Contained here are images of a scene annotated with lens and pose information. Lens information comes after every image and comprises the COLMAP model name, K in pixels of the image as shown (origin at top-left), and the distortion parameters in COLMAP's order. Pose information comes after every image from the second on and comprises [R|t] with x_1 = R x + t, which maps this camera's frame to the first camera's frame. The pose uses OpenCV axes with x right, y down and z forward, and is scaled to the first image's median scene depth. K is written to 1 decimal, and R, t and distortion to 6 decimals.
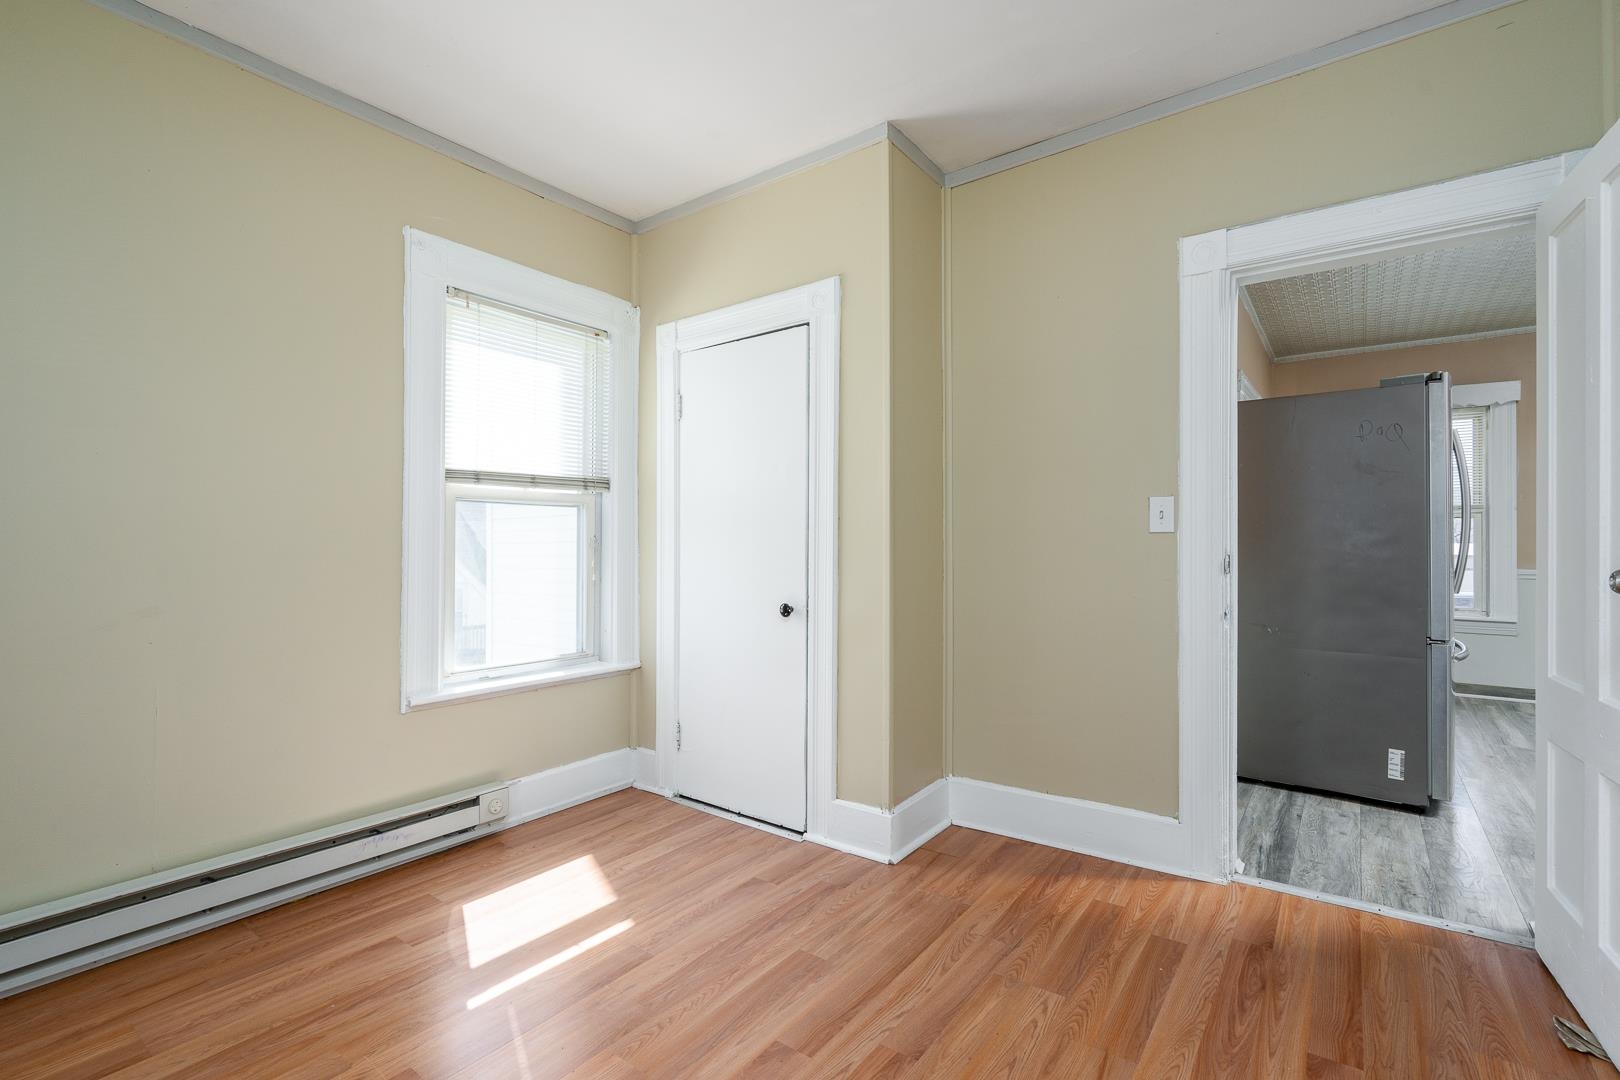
lens RADIAL K [[732.8, 0, 808.3], [0, 732.8, 542.4], [0, 0, 1]] dist [-0.003433, 0.000940]
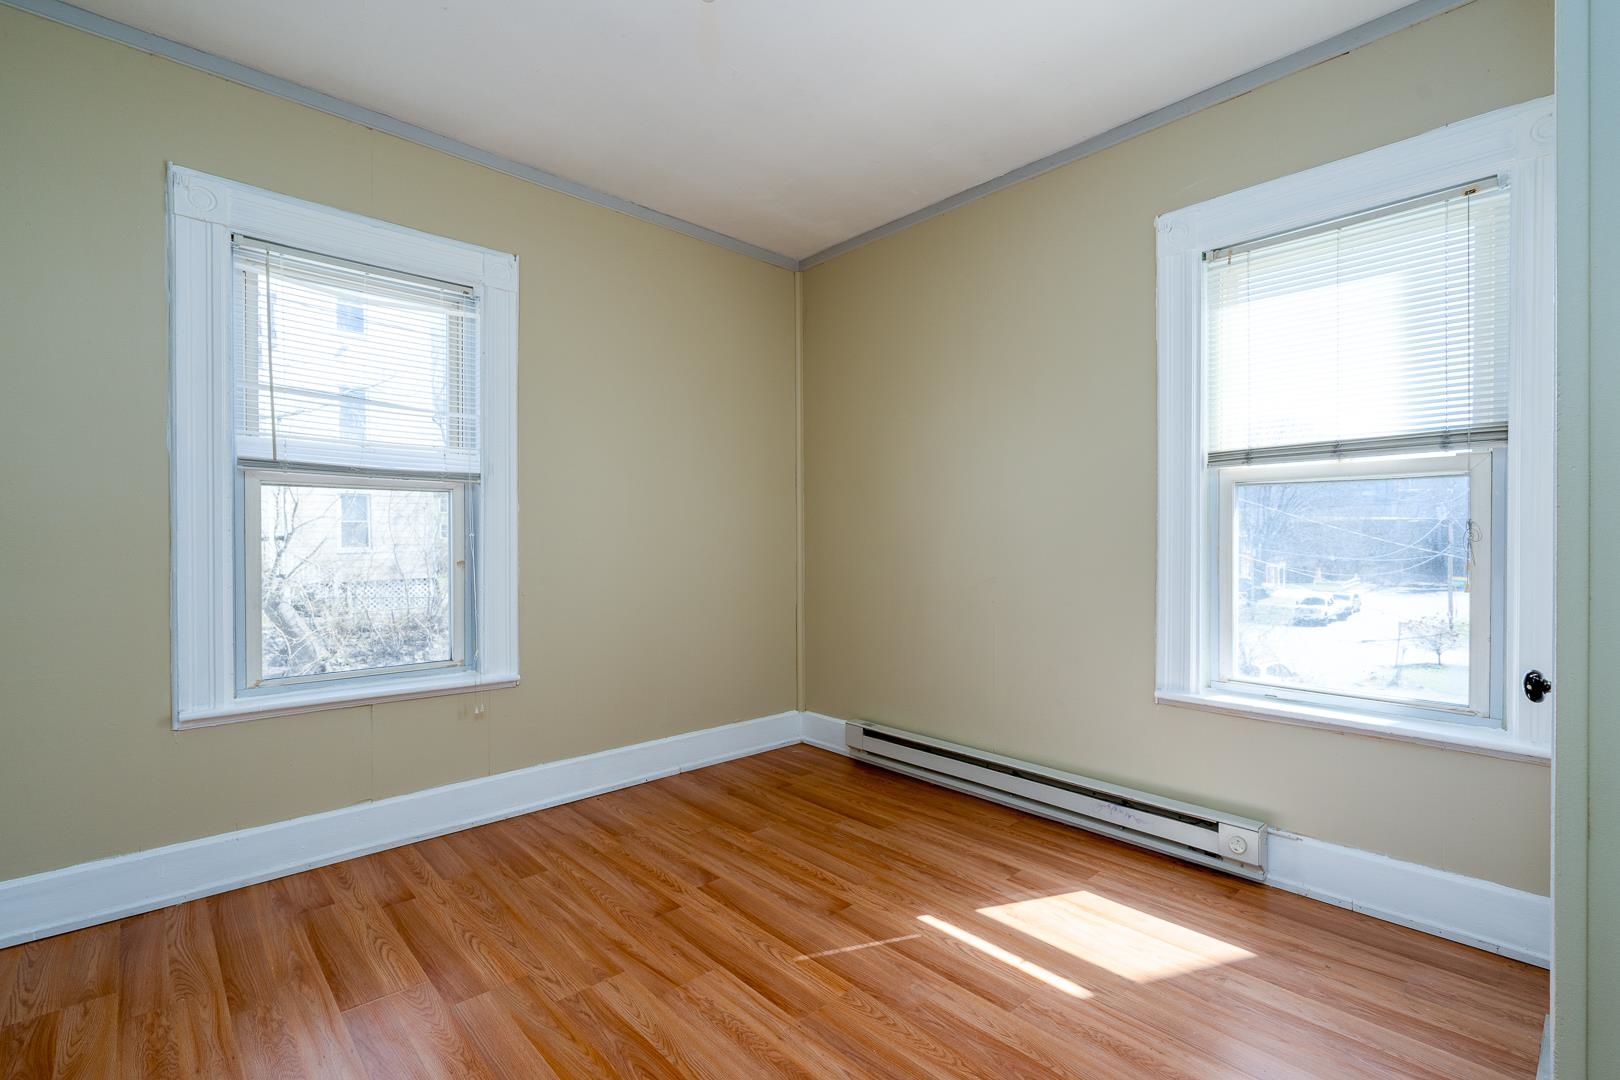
lens RADIAL K [[732.8, 0, 814.0], [0, 732.8, 545.2], [0, 0, 1]] dist [-0.003433, 0.000940]
pose [[-0.180514, 0.013188, -0.983484, 0.522266], [0.006764, 0.999903, 0.012166, 0.000077], [0.983549, -0.004456, -0.180585, 0.719161]]
